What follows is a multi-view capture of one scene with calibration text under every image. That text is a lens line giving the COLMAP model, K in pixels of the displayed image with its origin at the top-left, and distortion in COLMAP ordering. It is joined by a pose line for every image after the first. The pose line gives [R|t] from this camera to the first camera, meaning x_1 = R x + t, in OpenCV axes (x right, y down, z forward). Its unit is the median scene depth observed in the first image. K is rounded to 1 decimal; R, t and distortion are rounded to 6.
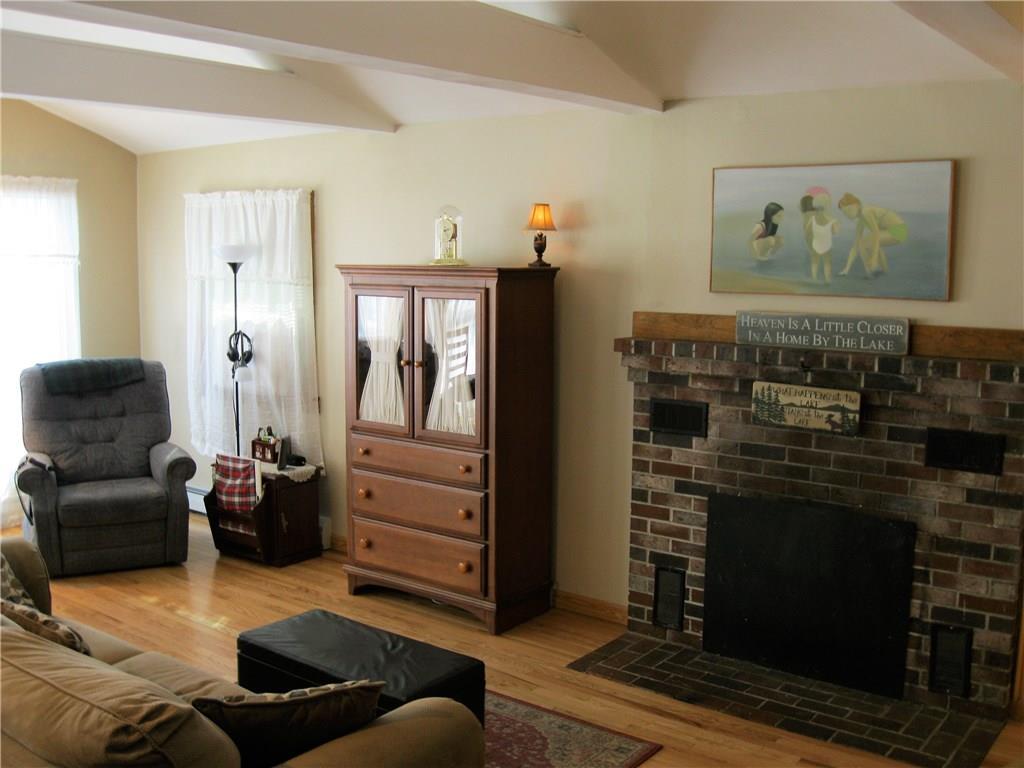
lens RADIAL K [[1026.2, 0, 511.9], [0, 1026.2, 383.8], [0, 0, 1]] dist [-0.104731, 0.000000]
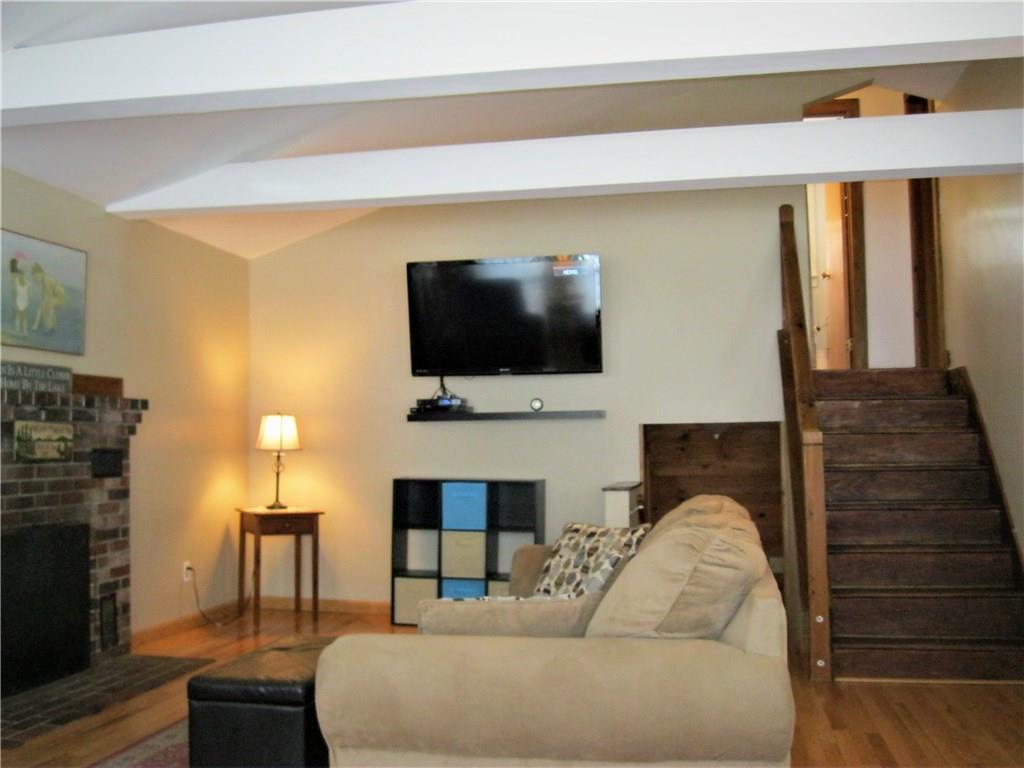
lens RADIAL K [[1026.2, 0, 511.8], [0, 1026.2, 382.2], [0, 0, 1]] dist [-0.104731, 0.000000]
pose [[-0.429580, 0.042487, 0.902029, -0.988868], [0.114604, 0.993381, 0.007789, 0.008905], [-0.895727, 0.106722, -0.431605, 1.026966]]
